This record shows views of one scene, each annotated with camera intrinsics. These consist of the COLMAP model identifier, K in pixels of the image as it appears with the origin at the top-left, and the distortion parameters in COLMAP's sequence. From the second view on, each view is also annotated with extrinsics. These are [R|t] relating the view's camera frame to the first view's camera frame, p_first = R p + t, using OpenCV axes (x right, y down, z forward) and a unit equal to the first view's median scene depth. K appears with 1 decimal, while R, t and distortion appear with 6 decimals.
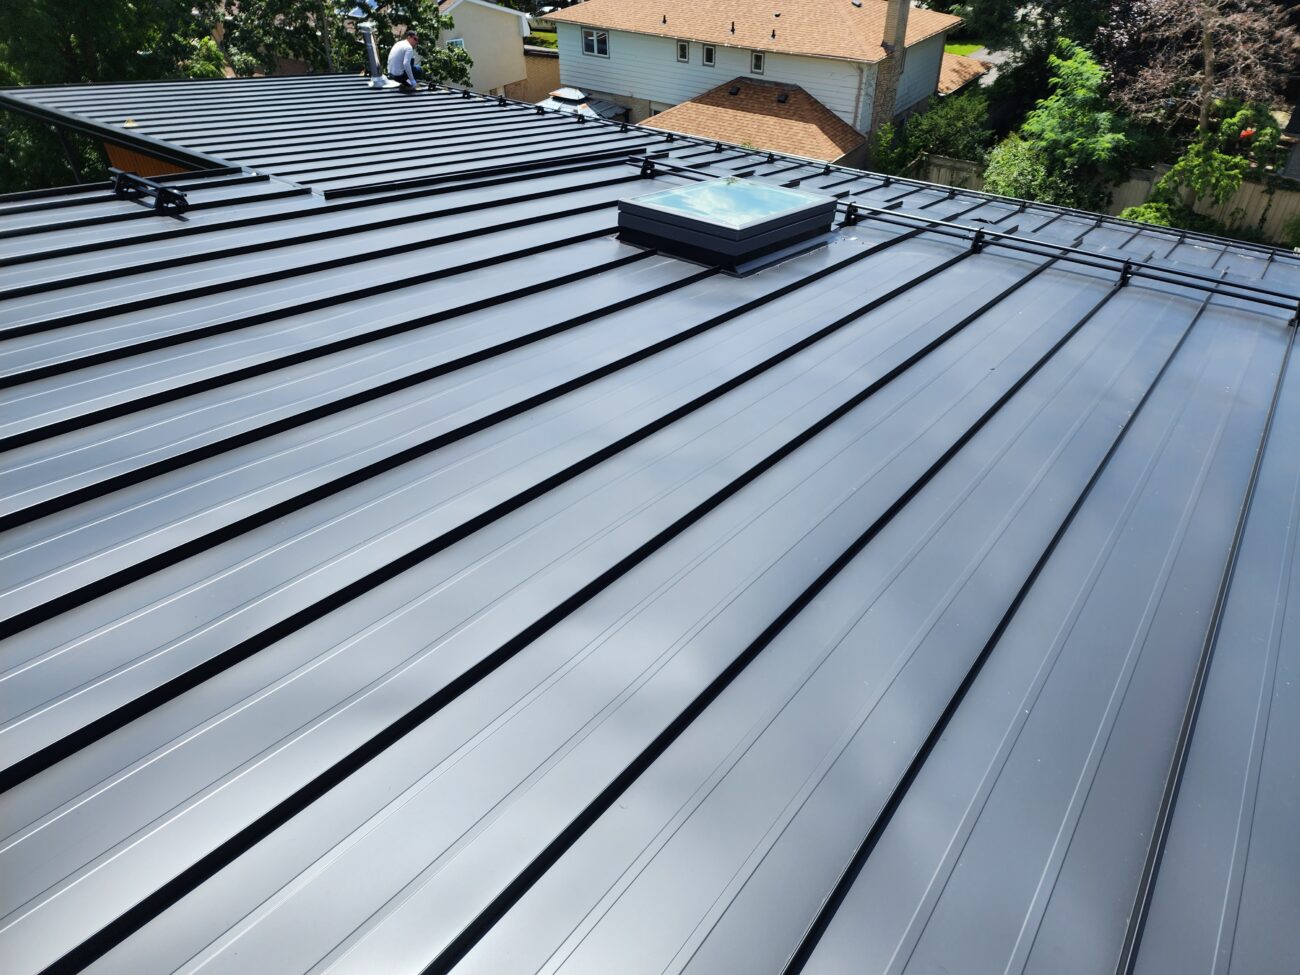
lens RADIAL K [[868.6, 0, 655.1], [0, 868.6, 505.2], [0, 0, 1]] dist [0.064539, -0.061490]
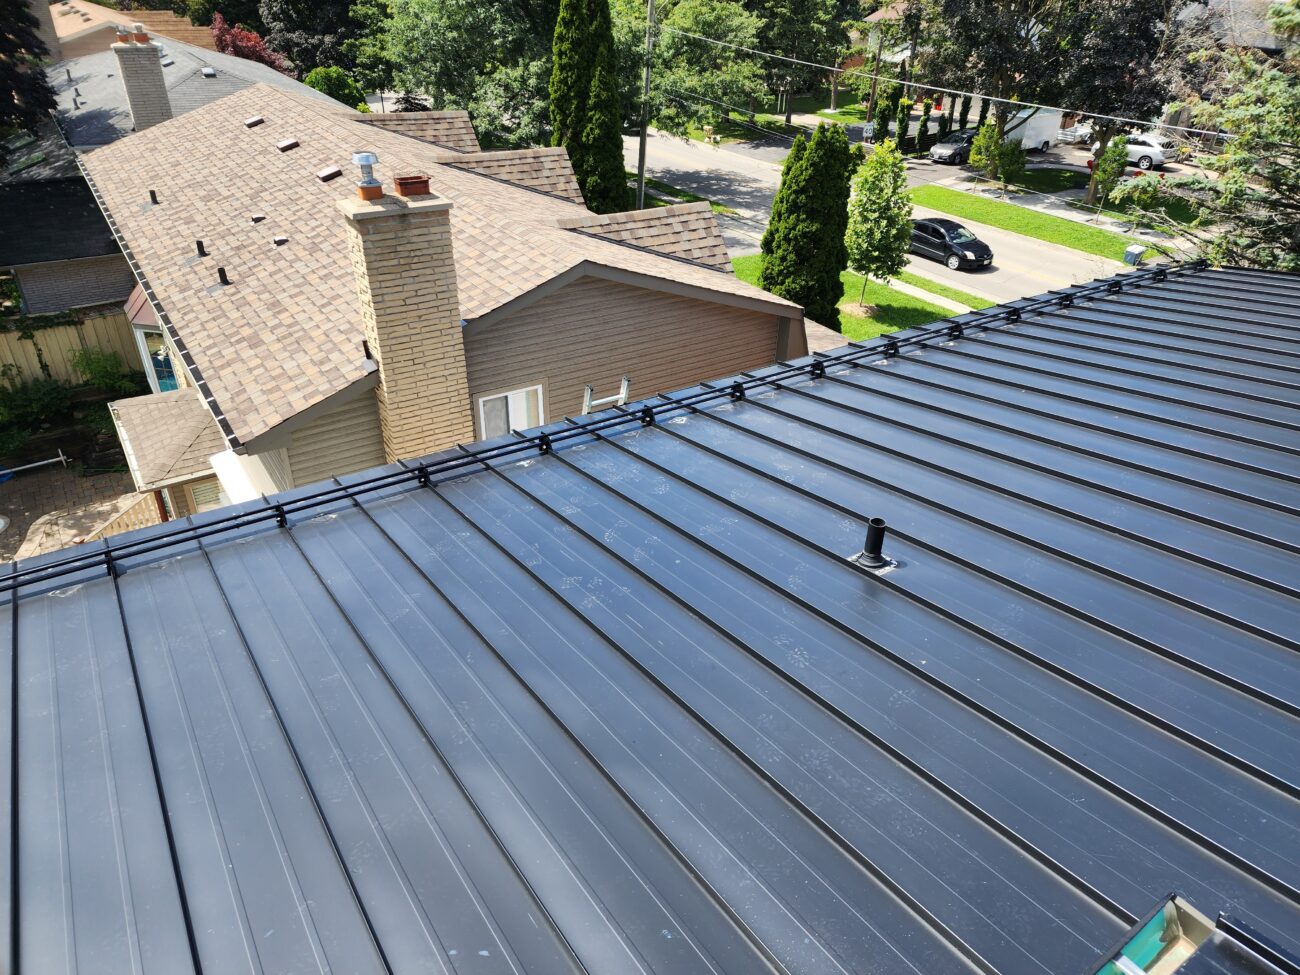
lens RADIAL K [[868.6, 0, 655.1], [0, 868.6, 505.2], [0, 0, 1]] dist [0.064539, -0.061490]
pose [[0.351157, -0.464161, 0.813168, 0.340616], [0.548282, 0.805940, 0.223266, -0.194036], [-0.758996, 0.367444, 0.537503, 0.372880]]
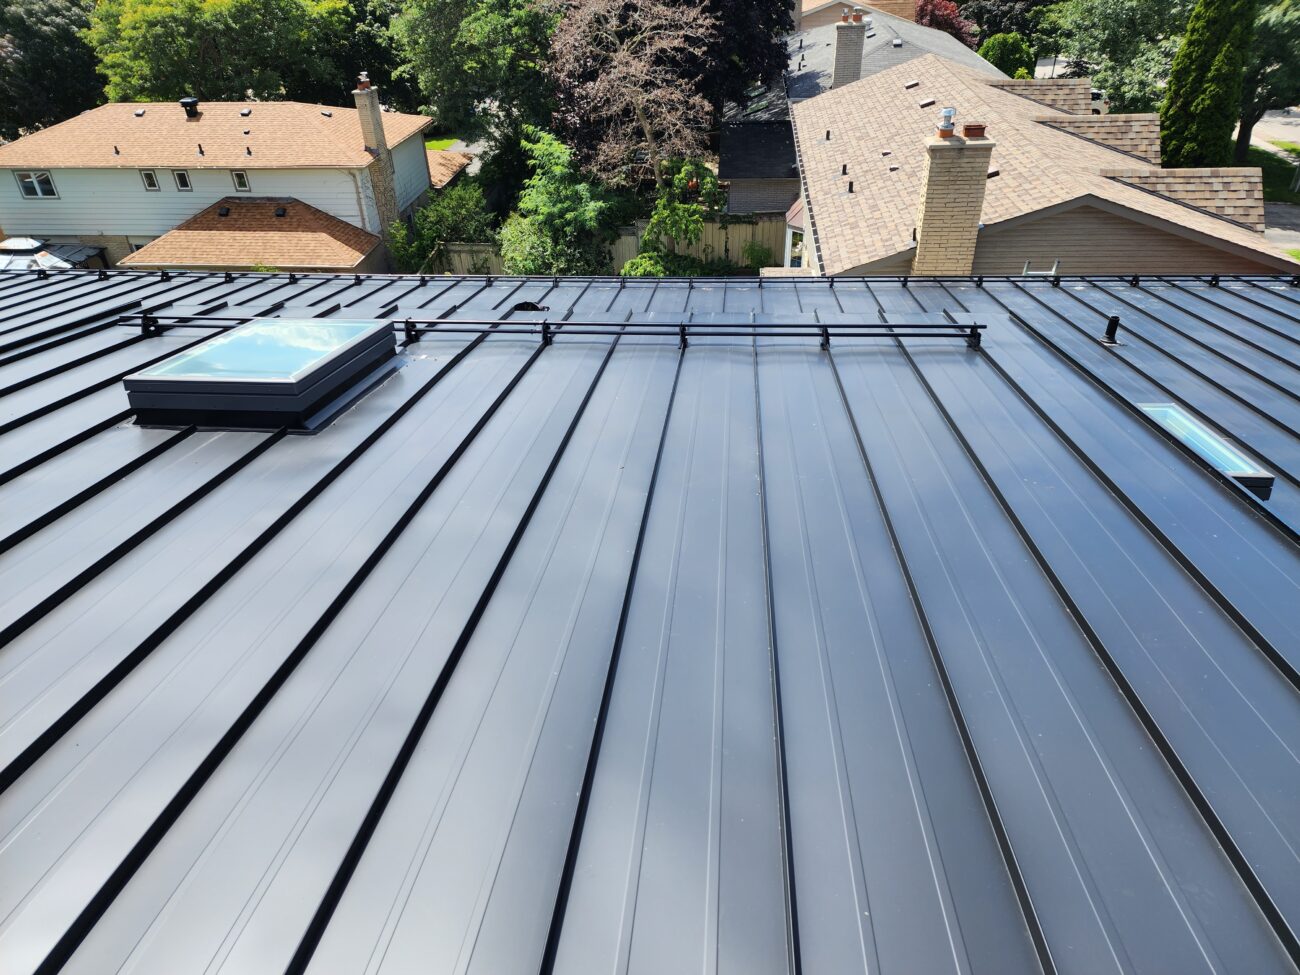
lens RADIAL K [[868.6, 0, 655.1], [0, 868.6, 505.2], [0, 0, 1]] dist [0.064539, -0.061490]
pose [[0.860481, -0.288762, 0.419749, 0.000557], [0.325897, 0.945237, -0.017819, -0.007458], [-0.391617, 0.152128, 0.907465, 0.011244]]
